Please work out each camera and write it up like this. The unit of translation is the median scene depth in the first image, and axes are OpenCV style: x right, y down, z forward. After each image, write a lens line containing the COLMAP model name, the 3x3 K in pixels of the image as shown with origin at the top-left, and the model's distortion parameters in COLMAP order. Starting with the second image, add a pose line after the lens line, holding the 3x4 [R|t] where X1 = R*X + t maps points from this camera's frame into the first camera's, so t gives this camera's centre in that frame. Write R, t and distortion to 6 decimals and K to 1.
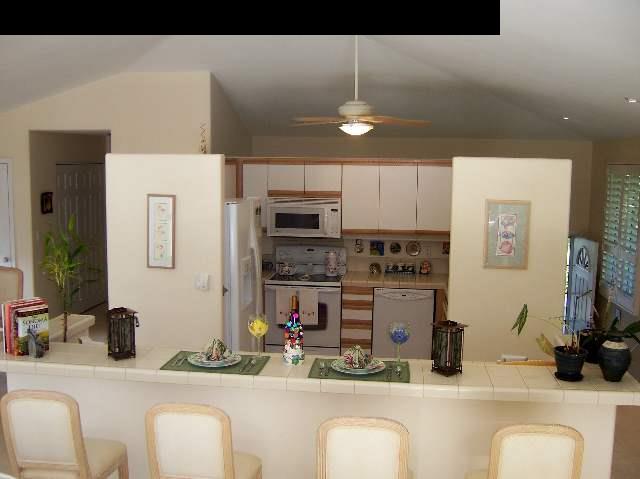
lens RADIAL K [[713.9, 0, 320.5], [0, 713.9, 241.4], [0, 0, 1]] dist [-0.122332, 0.000000]
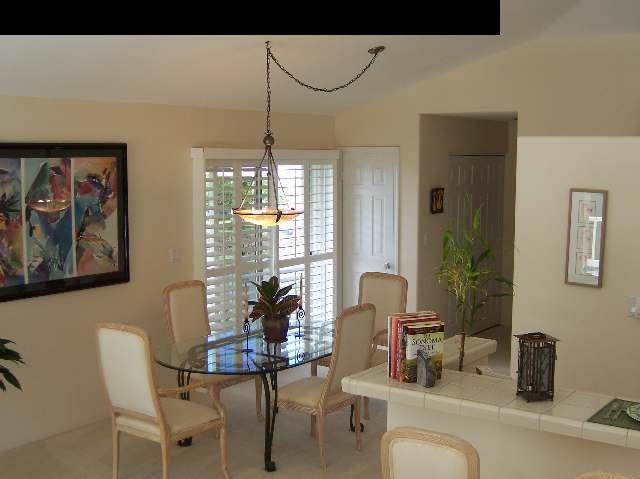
lens RADIAL K [[853.2, 0, 318.8], [0, 853.2, 237.6], [0, 0, 1]] dist [-0.095430, 0.000000]
pose [[0.877478, 0.039613, -0.477978, -0.053767], [-0.049917, 0.998714, -0.008869, 0.010713], [0.477012, 0.031642, 0.878327, 0.080680]]
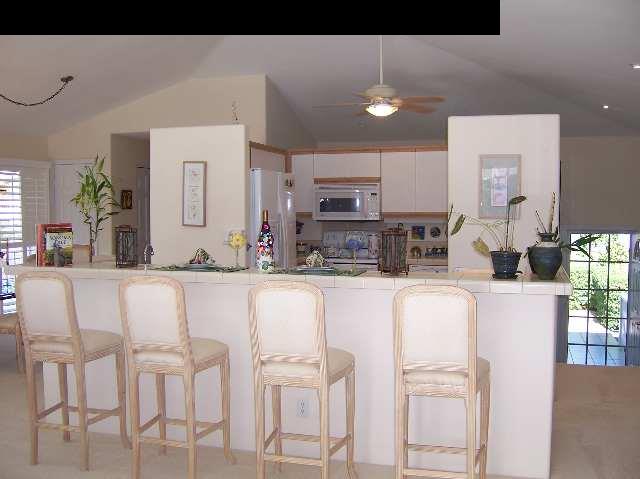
lens RADIAL K [[713.9, 0, 317.5], [0, 713.9, 243.3], [0, 0, 1]] dist [-0.122332, 0.000000]
pose [[0.984475, -0.006178, -0.175416, 0.220365], [-0.005757, 0.997706, -0.067450, 0.182746], [0.175430, 0.067413, 0.982181, -0.107636]]
